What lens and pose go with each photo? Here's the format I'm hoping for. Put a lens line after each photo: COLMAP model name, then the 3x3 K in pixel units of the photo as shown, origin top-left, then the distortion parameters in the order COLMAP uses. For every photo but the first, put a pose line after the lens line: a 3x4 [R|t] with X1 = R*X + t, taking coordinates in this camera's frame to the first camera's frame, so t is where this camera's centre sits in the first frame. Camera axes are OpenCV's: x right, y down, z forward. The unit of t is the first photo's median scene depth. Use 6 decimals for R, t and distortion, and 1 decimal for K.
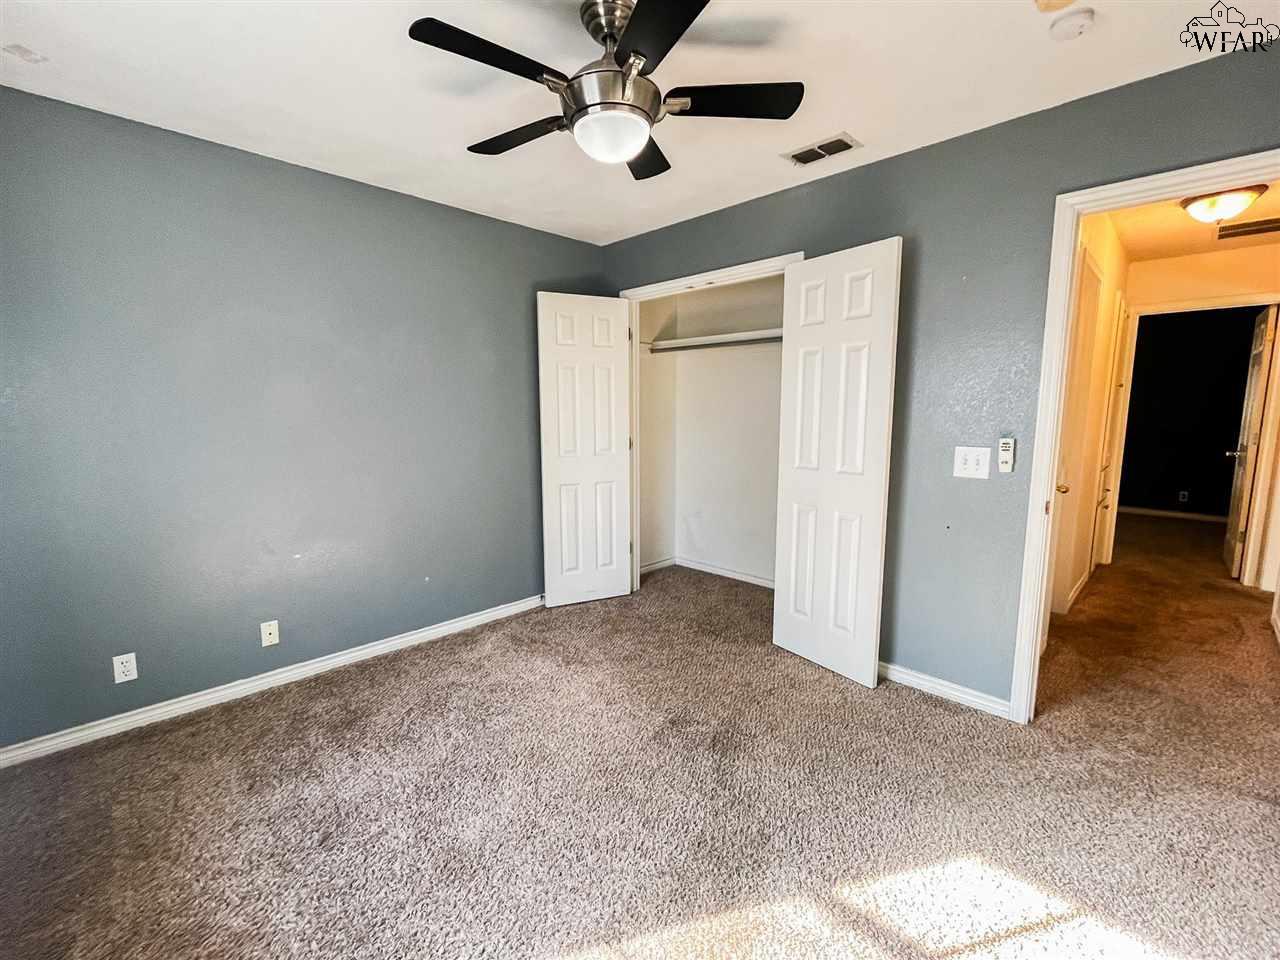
lens RADIAL K [[562.2, 0, 643.8], [0, 562.2, 479.5], [0, 0, 1]] dist [-0.001591, 0.000020]
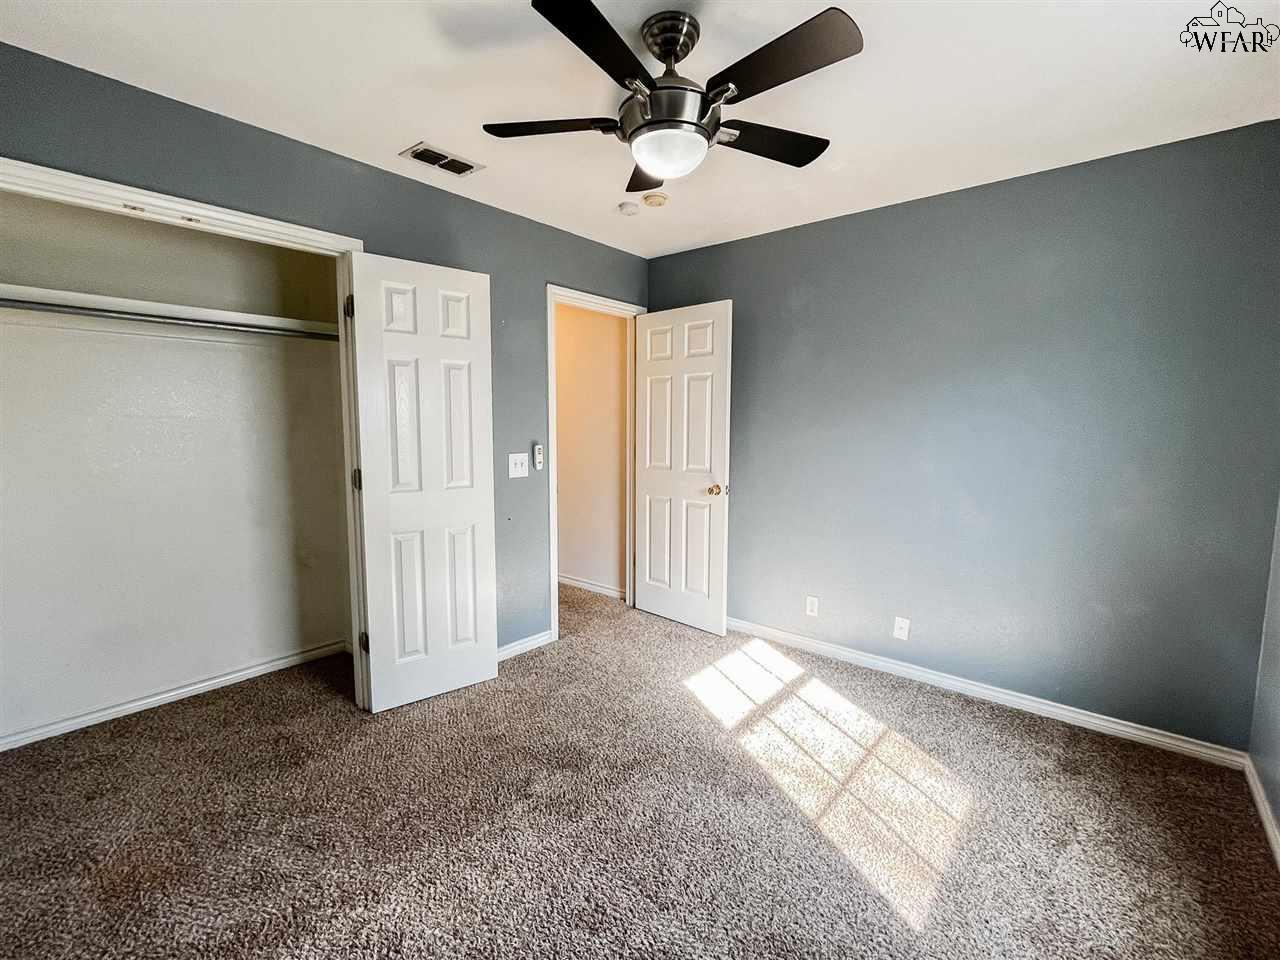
lens RADIAL K [[562.2, 0, 643.8], [0, 562.2, 479.5], [0, 0, 1]] dist [-0.001591, 0.000020]
pose [[-0.064807, -0.094452, 0.993418, -0.712744], [0.132255, 0.985916, 0.102367, -0.090592], [-0.989095, 0.138019, -0.051402, 0.764252]]
